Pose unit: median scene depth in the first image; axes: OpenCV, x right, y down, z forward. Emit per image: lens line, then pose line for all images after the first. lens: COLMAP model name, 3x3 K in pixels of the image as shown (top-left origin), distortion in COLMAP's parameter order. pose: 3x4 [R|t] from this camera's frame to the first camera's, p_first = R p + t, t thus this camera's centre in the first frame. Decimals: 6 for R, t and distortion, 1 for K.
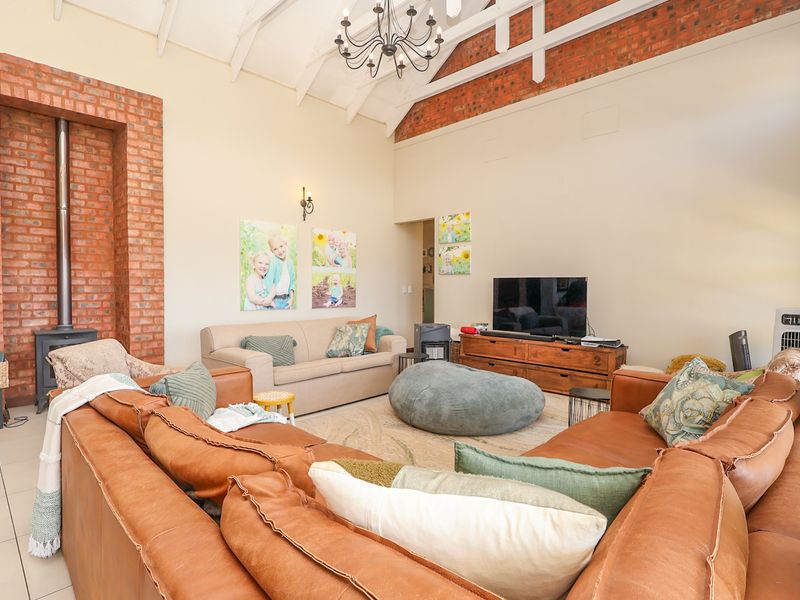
lens RADIAL K [[428.1, 0, 400.6], [0, 428.1, 299.9], [0, 0, 1]] dist [-0.010156, 0.007951]
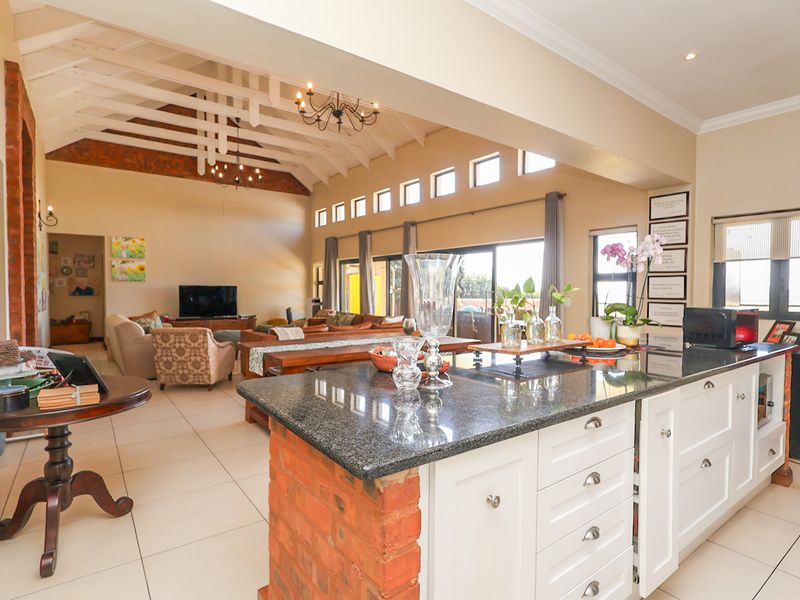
lens RADIAL K [[428.1, 0, 395.5], [0, 428.1, 299.4], [0, 0, 1]] dist [-0.010156, 0.007951]
pose [[0.157363, -0.031259, 0.987046, -1.124650], [0.020642, 0.999385, 0.028359, -0.023477], [-0.987325, 0.015912, 0.157911, -0.058713]]
